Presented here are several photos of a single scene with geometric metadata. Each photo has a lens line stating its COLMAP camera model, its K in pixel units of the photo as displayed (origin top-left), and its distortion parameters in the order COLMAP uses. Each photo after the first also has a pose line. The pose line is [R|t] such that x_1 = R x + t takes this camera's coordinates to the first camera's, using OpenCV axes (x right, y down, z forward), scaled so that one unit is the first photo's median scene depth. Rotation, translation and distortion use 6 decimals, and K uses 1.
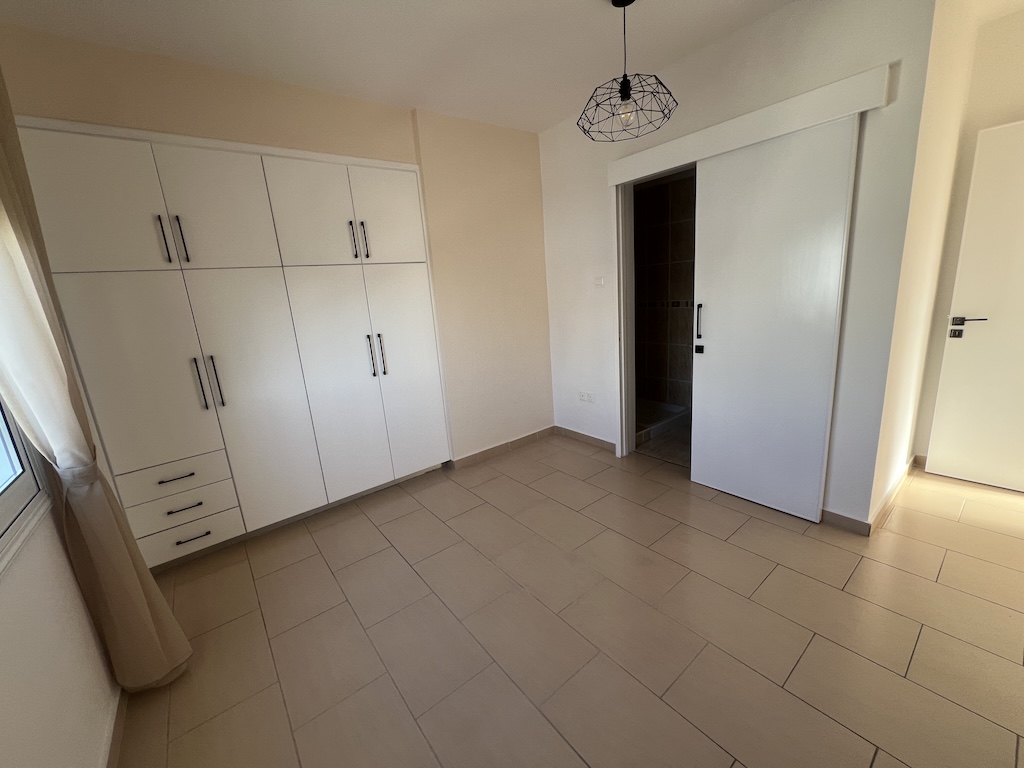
lens RADIAL K [[411.0, 0, 512.0], [0, 411.0, 384.0], [0, 0, 1]] dist [-0.000054, -0.000040]
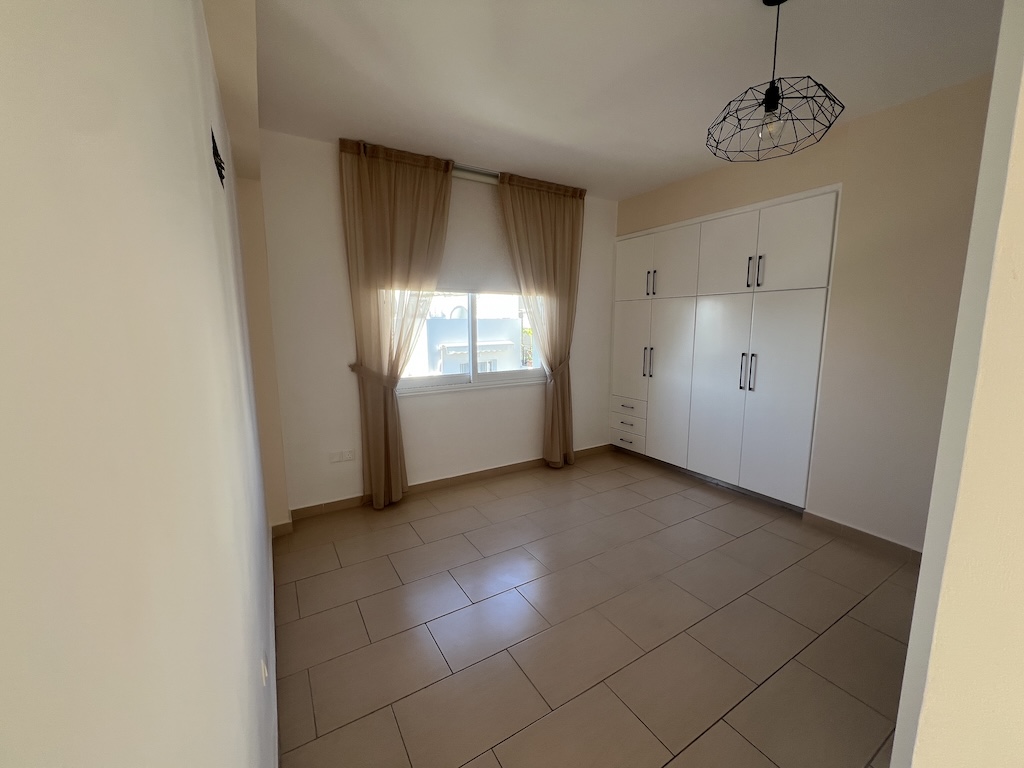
lens RADIAL K [[411.0, 0, 512.0], [0, 411.0, 384.0], [0, 0, 1]] dist [-0.000054, -0.000040]
pose [[-0.124813, 0.219278, -0.967646, 1.025710], [-0.216089, 0.945853, 0.242212, -0.206250], [0.968363, 0.239329, -0.070671, 0.552818]]
